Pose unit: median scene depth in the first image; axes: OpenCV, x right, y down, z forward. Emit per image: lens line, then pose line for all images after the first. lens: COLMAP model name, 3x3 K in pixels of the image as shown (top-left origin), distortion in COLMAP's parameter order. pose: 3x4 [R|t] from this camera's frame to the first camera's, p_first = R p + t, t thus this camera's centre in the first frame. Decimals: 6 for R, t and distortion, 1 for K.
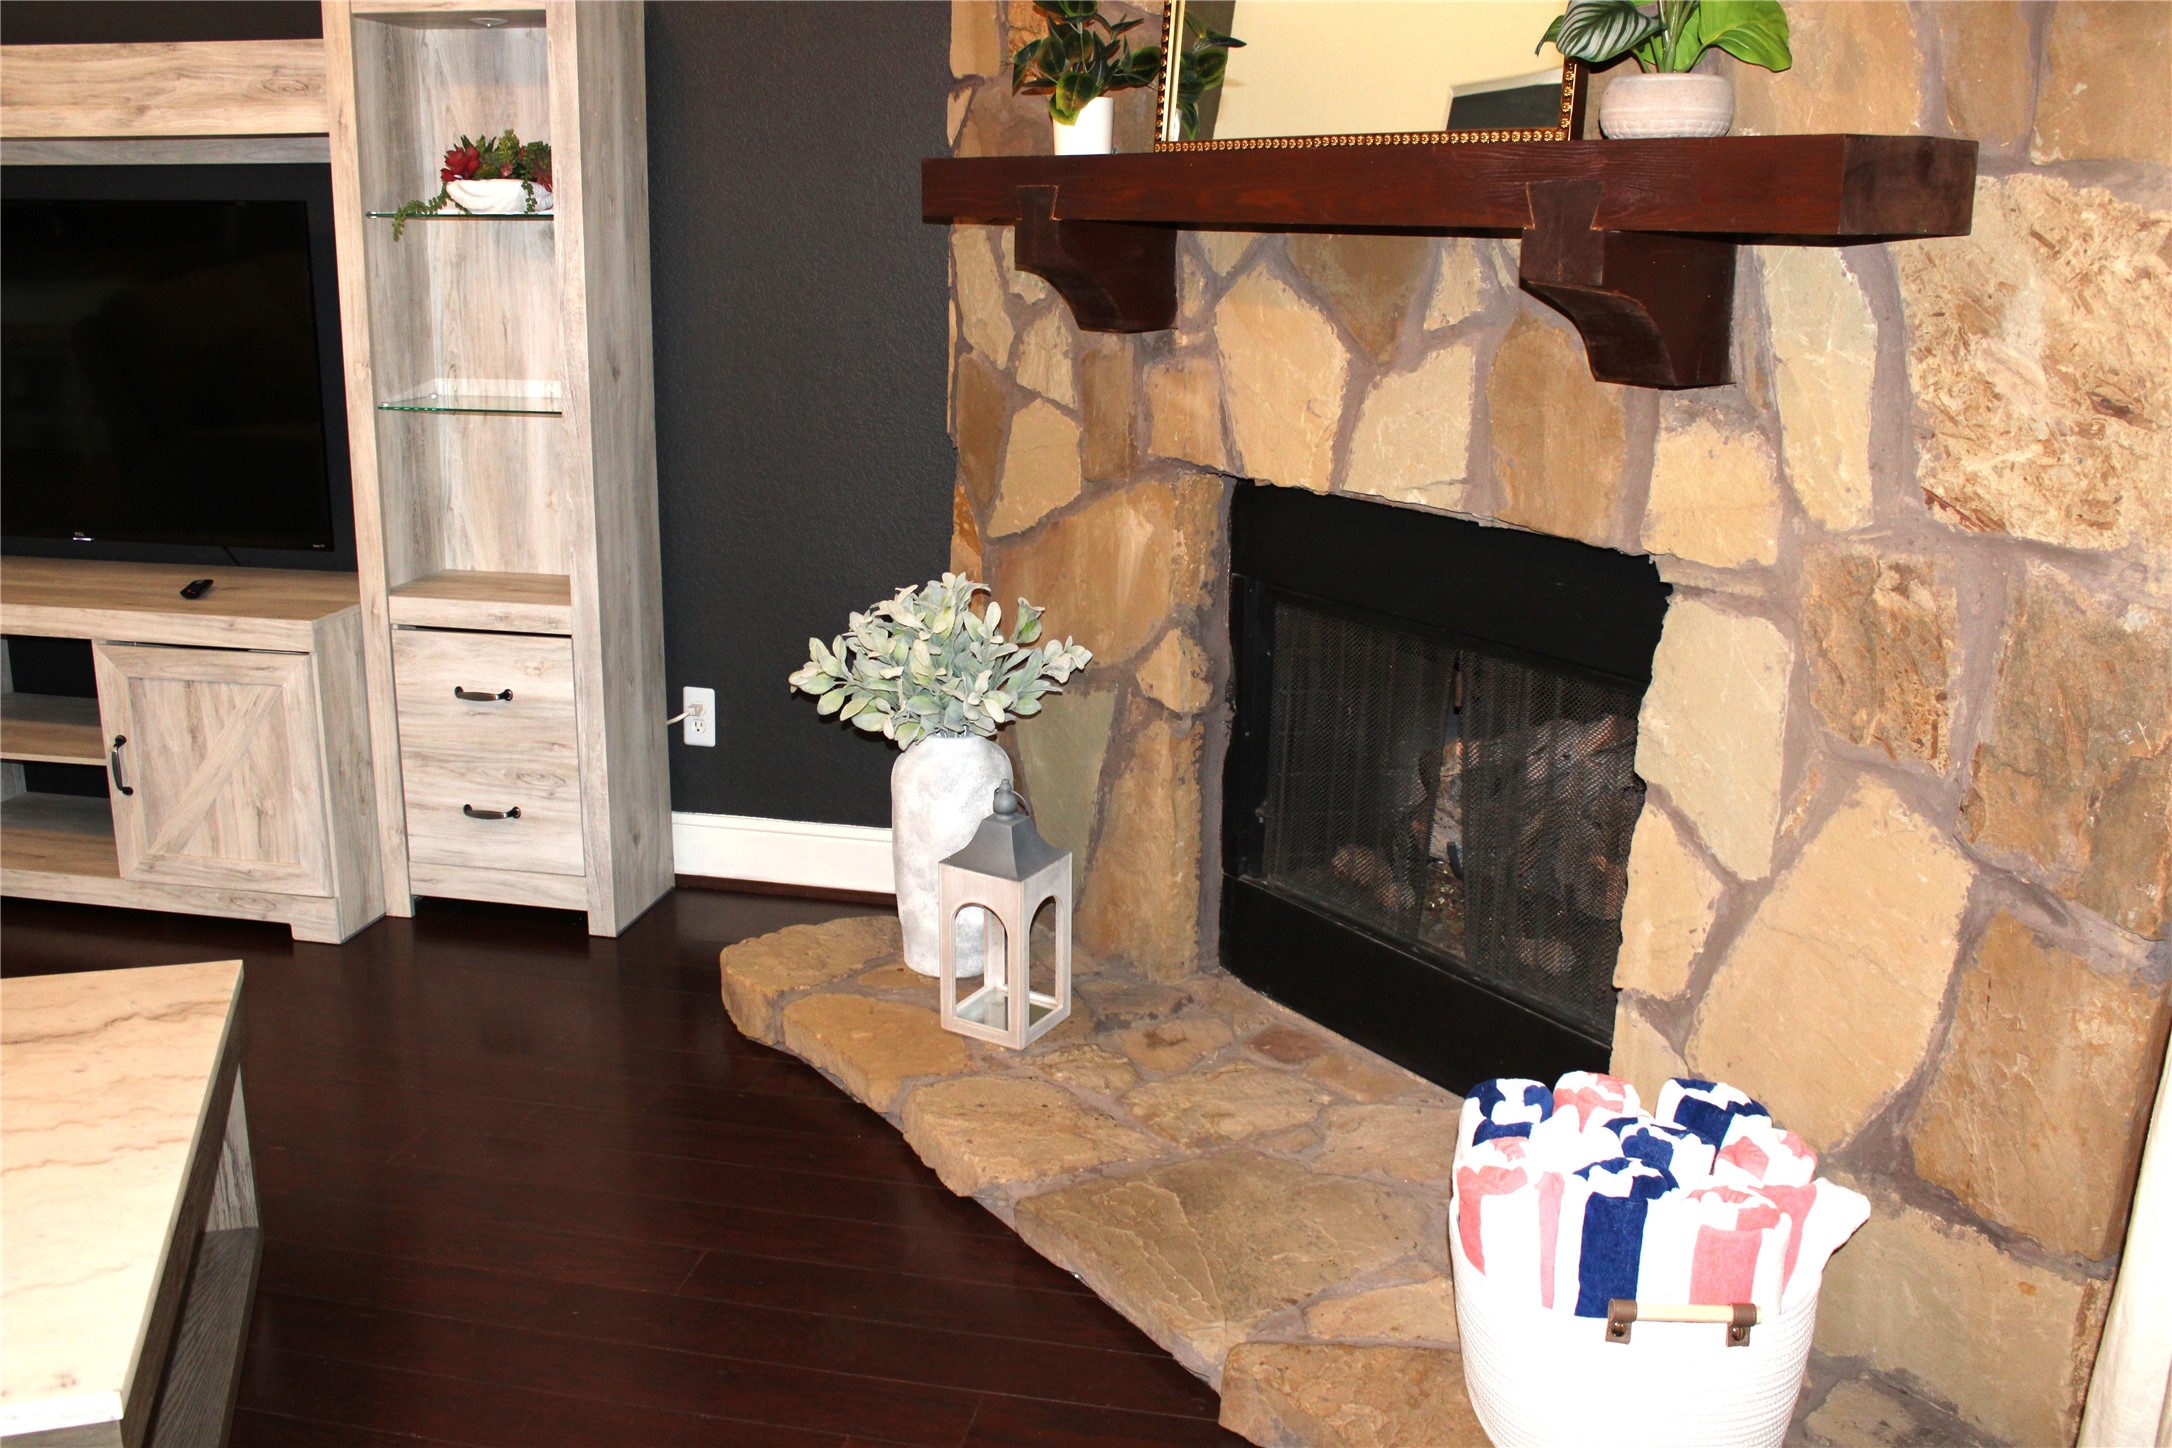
lens RADIAL K [[1998.4, 0, 1086.0], [0, 1998.4, 724.0], [0, 0, 1]] dist [-0.143711, 0.134229]
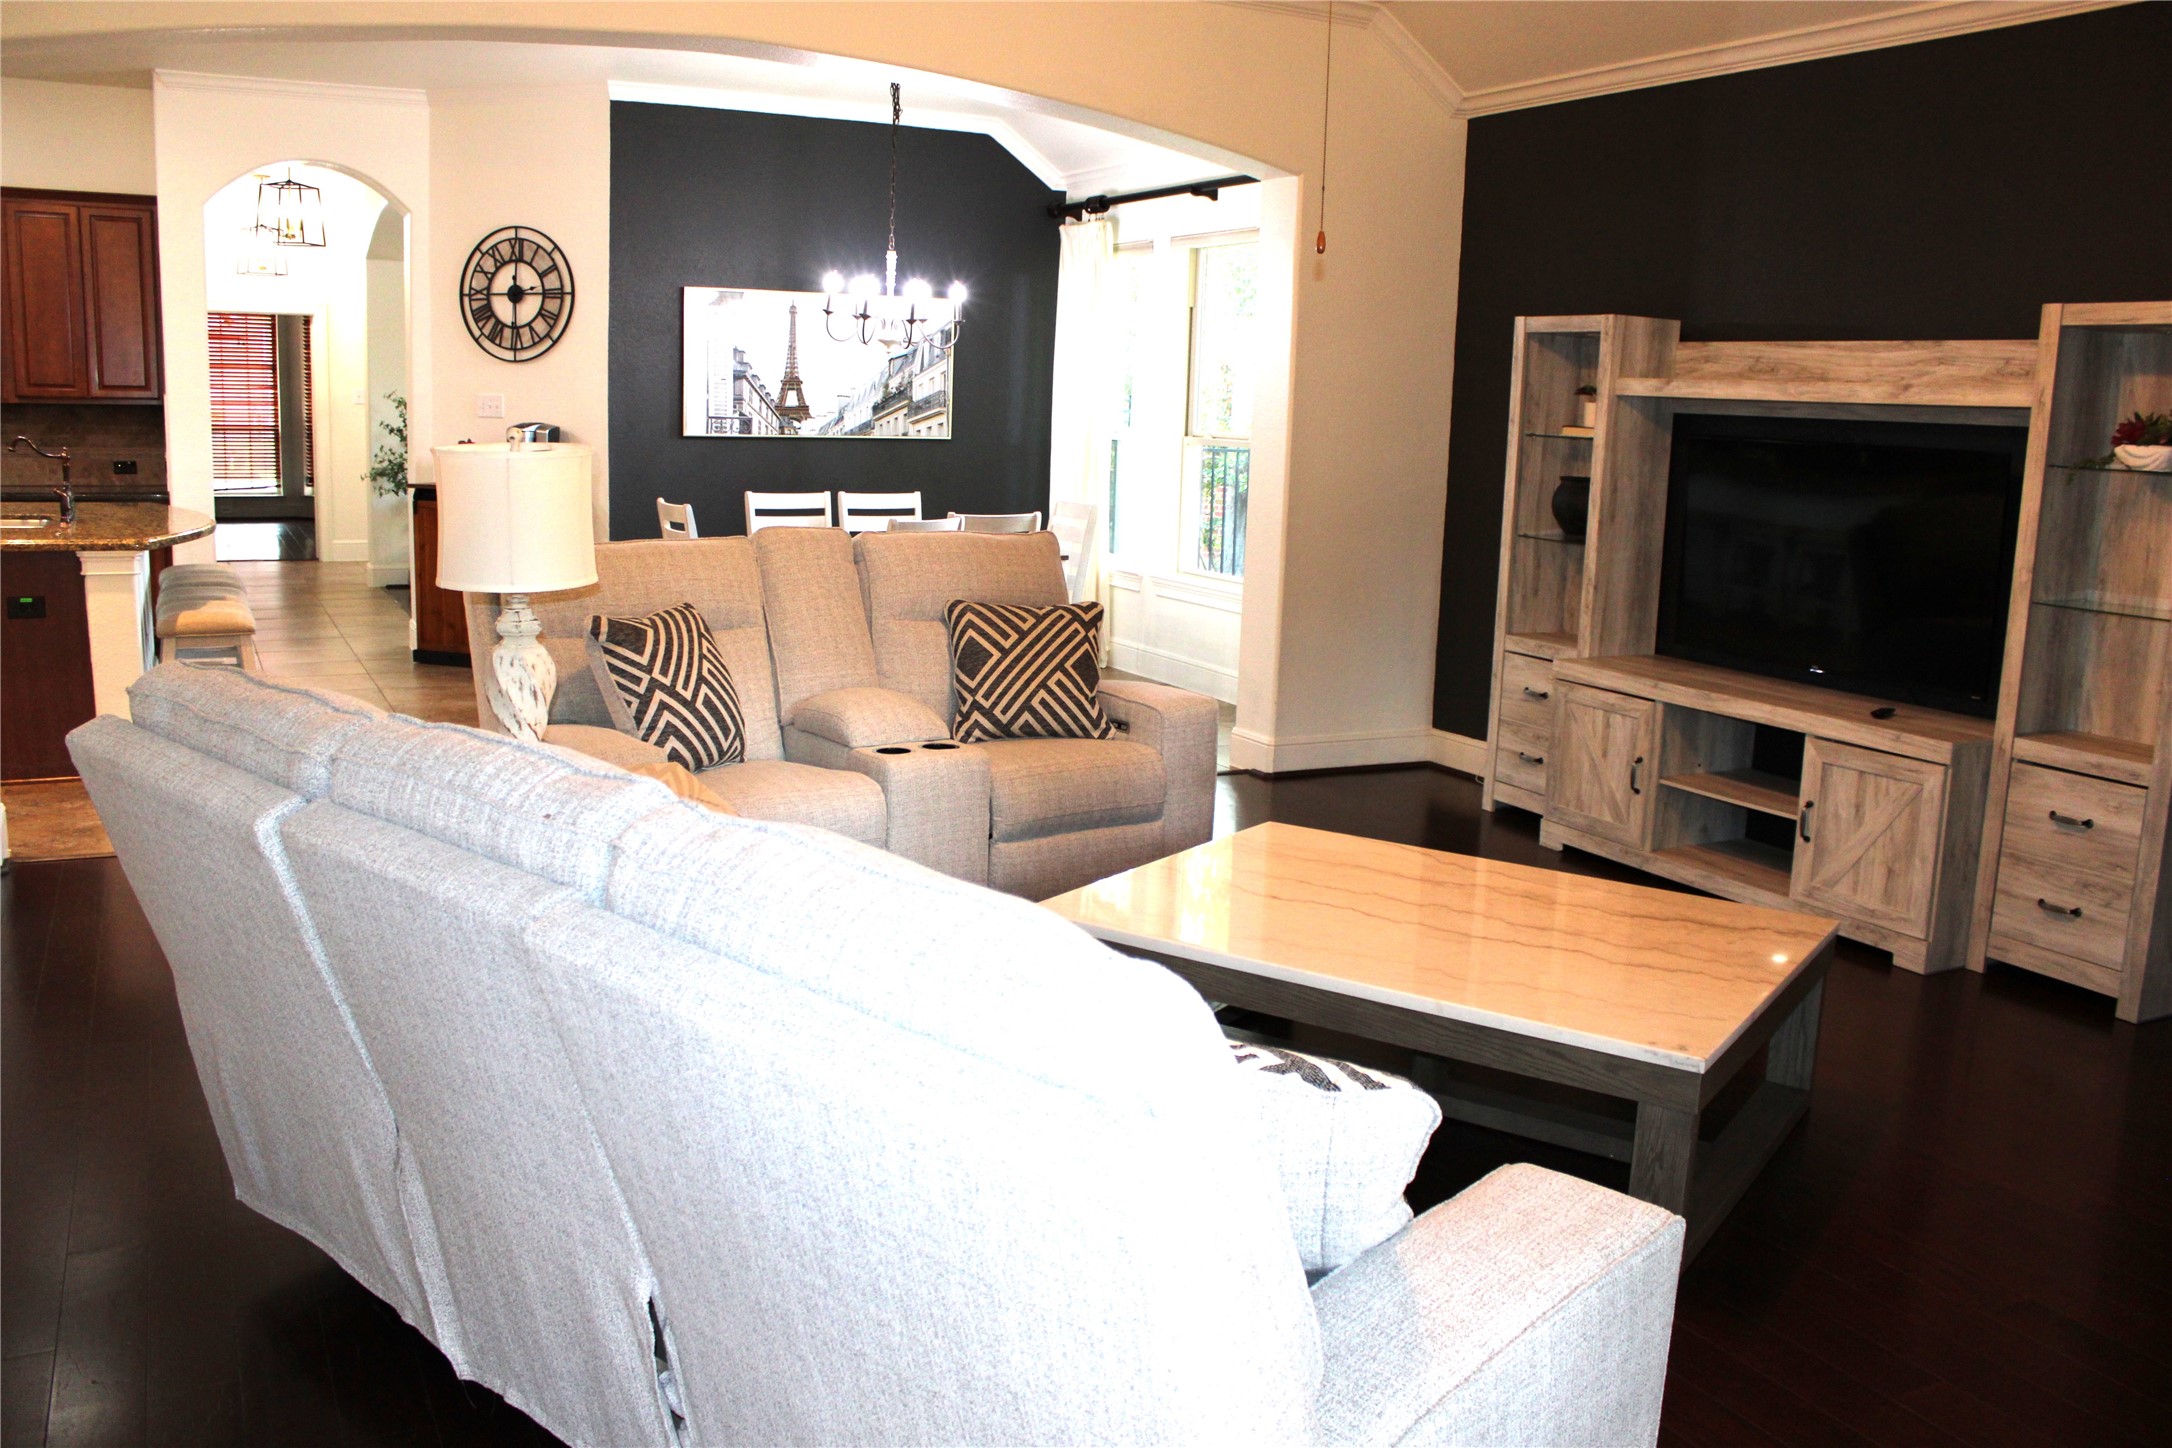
lens RADIAL K [[1808.8, 0, 1086.0], [0, 1808.8, 724.0], [0, 0, 1]] dist [-0.161647, 0.148814]
pose [[0.623957, 0.143940, -0.768088, 0.178890], [-0.221793, 0.975091, 0.002559, 0.066987], [0.749324, 0.168759, 0.640339, -0.275140]]
